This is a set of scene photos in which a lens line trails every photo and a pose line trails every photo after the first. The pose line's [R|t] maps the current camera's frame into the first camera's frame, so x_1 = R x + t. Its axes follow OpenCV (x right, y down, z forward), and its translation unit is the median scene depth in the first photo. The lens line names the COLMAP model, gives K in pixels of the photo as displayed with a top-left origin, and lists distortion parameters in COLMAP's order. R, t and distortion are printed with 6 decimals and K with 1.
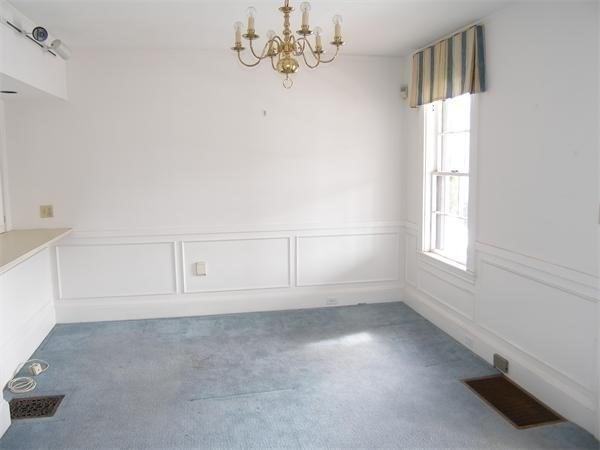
lens RADIAL K [[497.2, 0, 300.5], [0, 497.2, 225.8], [0, 0, 1]] dist [-0.096372, 0.052785]
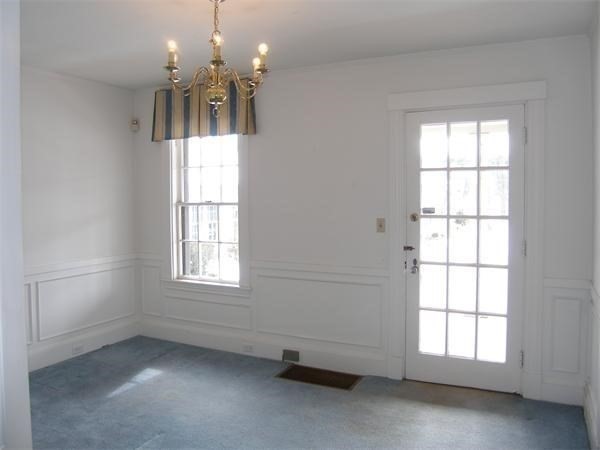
lens RADIAL K [[497.2, 0, 305.5], [0, 497.2, 223.6], [0, 0, 1]] dist [-0.096372, 0.052785]
pose [[0.614587, -0.042766, 0.787689, -0.415951], [0.106334, 0.993907, -0.029004, -0.005075], [-0.781650, 0.101583, 0.615390, 0.139101]]
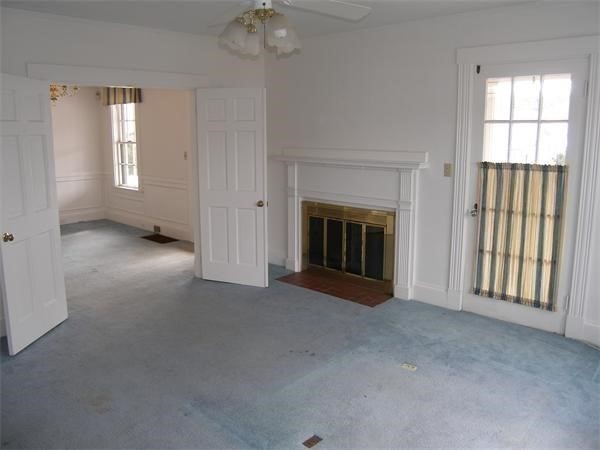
lens RADIAL K [[497.2, 0, 300.4], [0, 497.2, 225.8], [0, 0, 1]] dist [-0.096372, 0.052785]
pose [[0.817535, -0.077037, 0.570702, -0.250160], [0.056791, 0.996966, 0.053223, 0.148313], [-0.573071, -0.011102, 0.819430, -0.918691]]
